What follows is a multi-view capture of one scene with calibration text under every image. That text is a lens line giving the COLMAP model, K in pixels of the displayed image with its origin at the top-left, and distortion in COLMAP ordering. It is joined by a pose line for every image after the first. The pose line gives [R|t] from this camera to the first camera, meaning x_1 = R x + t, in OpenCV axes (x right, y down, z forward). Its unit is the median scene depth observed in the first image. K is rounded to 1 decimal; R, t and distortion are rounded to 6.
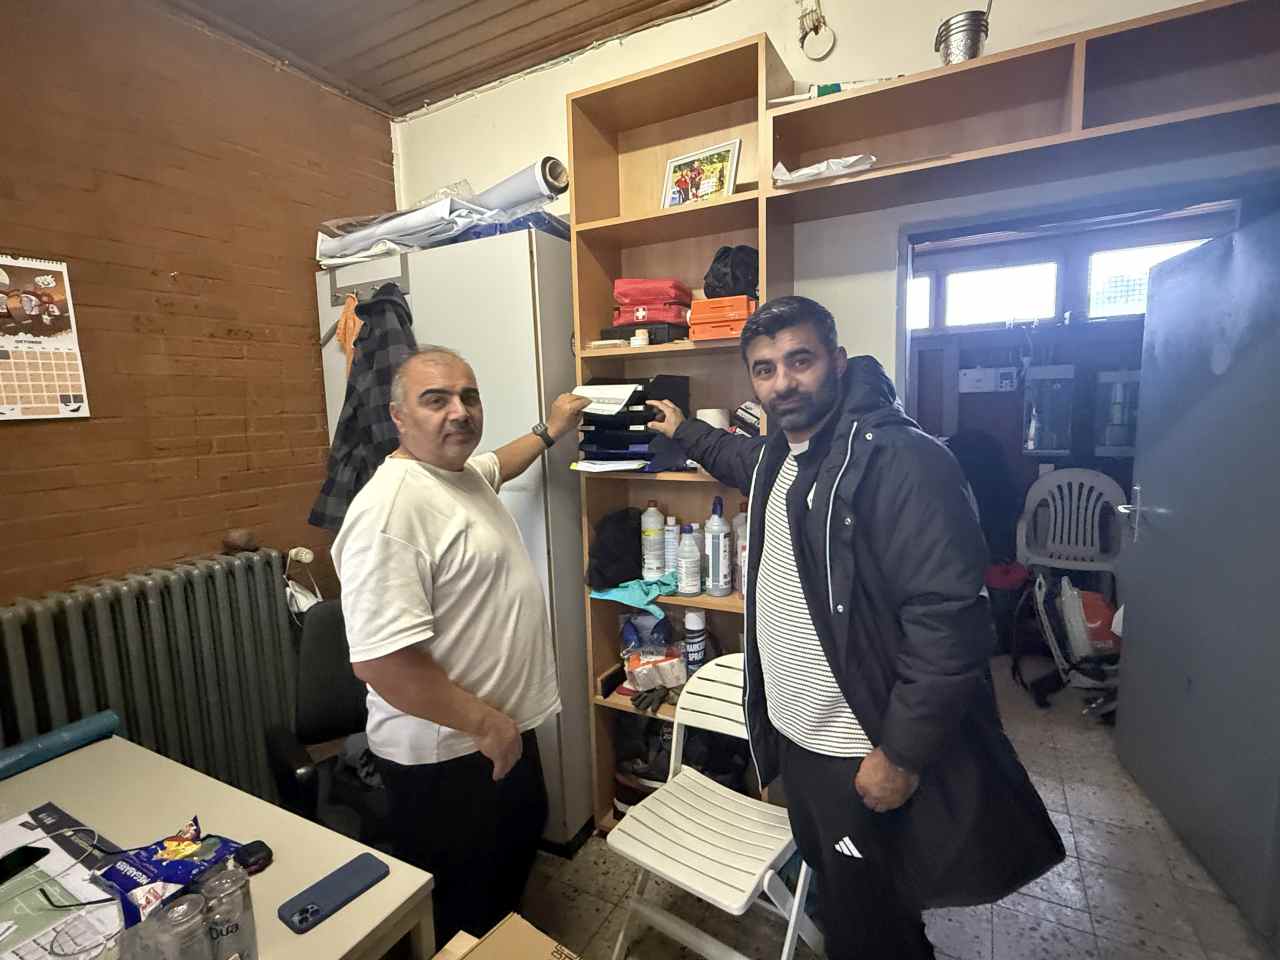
lens RADIAL K [[627.6, 0, 635.8], [0, 627.6, 480.4], [0, 0, 1]] dist [0.002736, -0.002897]
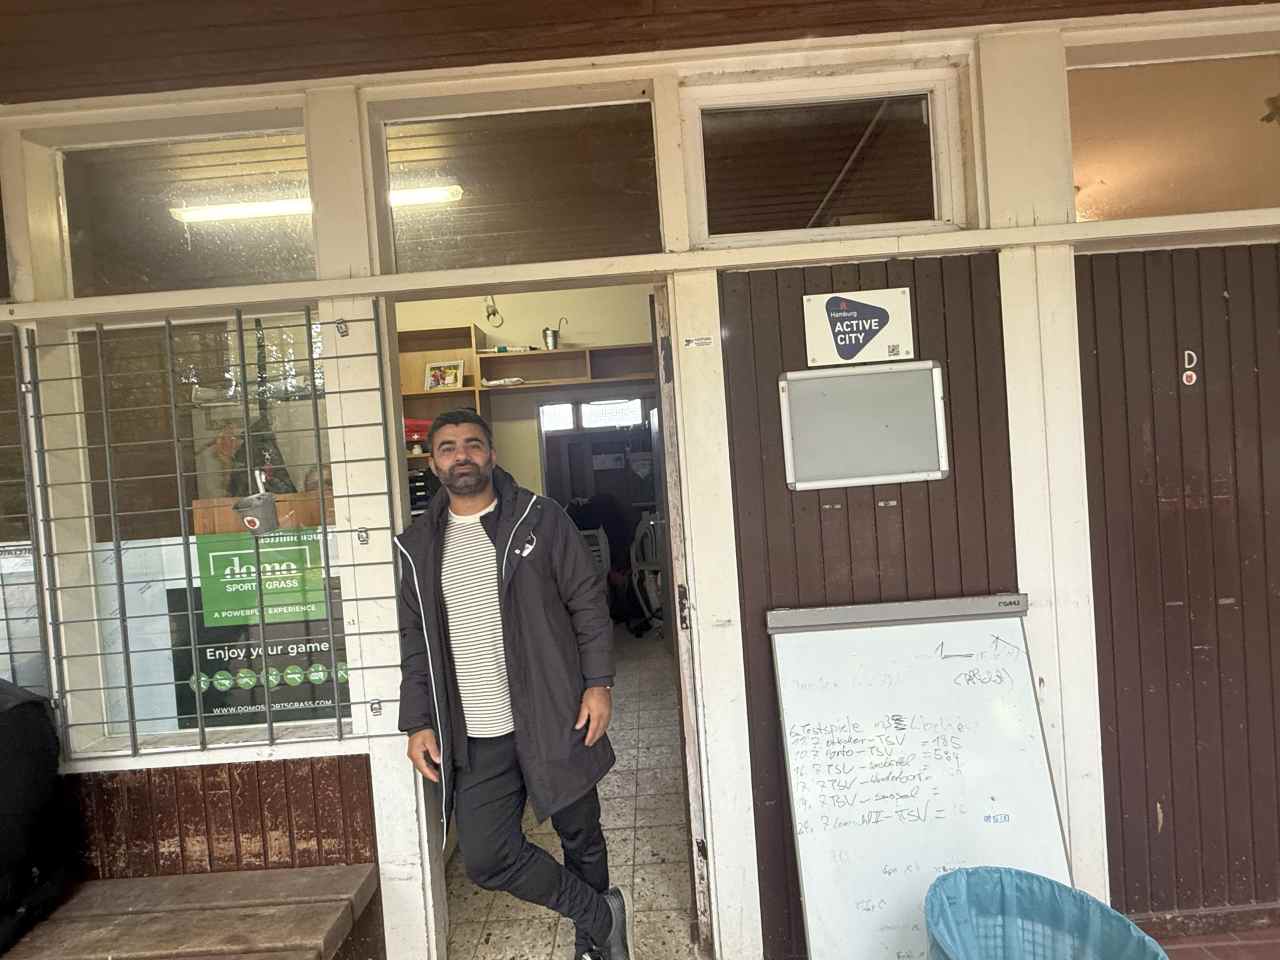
lens RADIAL K [[627.6, 0, 643.5], [0, 627.6, 480.4], [0, 0, 1]] dist [0.002736, -0.002897]
pose [[0.876725, -0.037776, 0.479507, -0.319773], [0.097230, 0.990249, -0.099763, 0.138203], [-0.471062, 0.134088, 0.871849, -1.052297]]
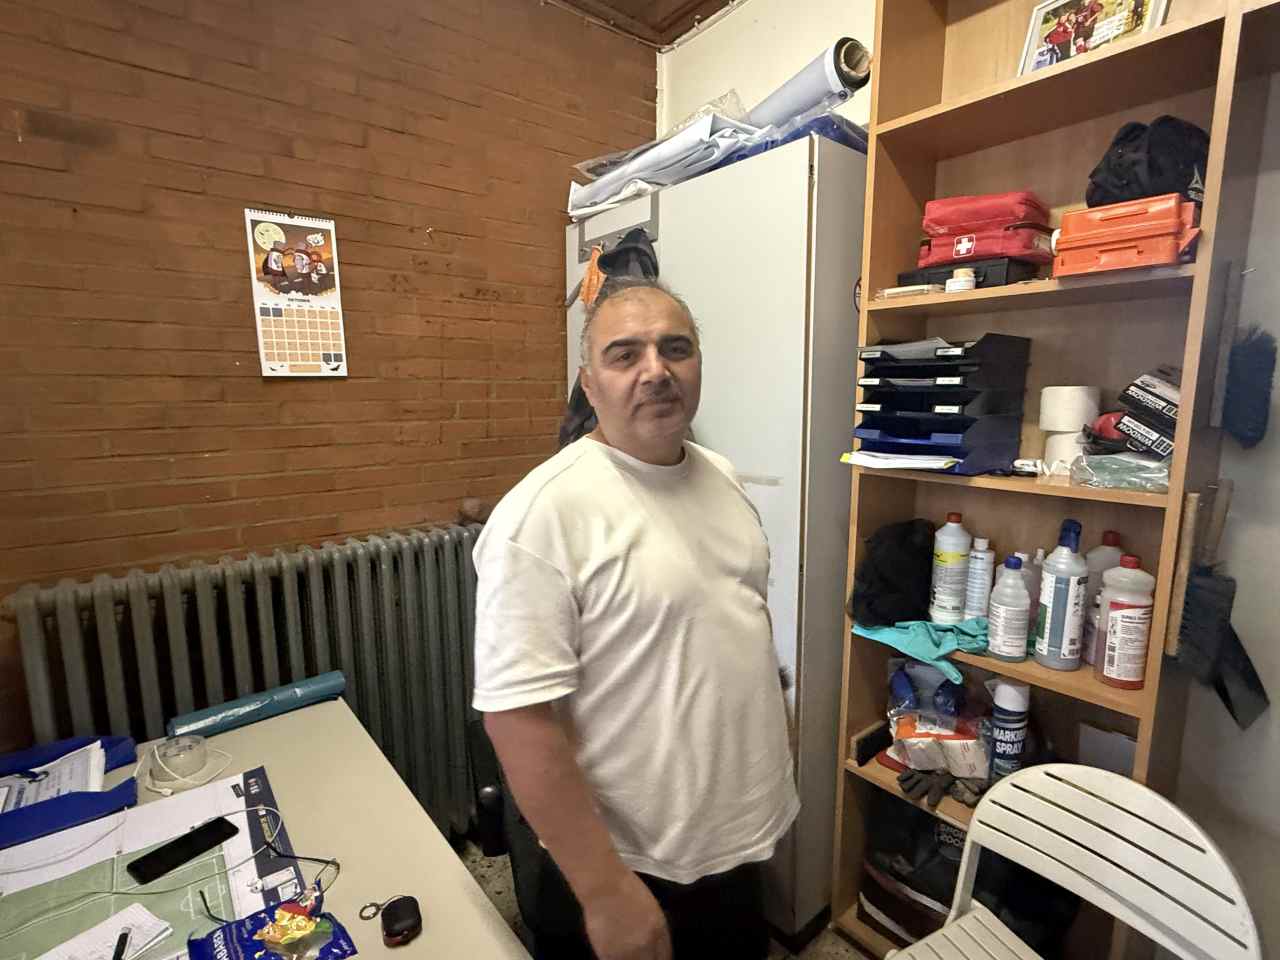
lens RADIAL K [[627.6, 0, 636.5], [0, 627.6, 478.8], [0, 0, 1]] dist [0.002736, -0.002897]
pose [[0.921134, 0.082644, -0.380371, -0.041338], [-0.071853, 0.996509, 0.042509, -0.011859], [0.382556, -0.011826, 0.923857, 0.217053]]
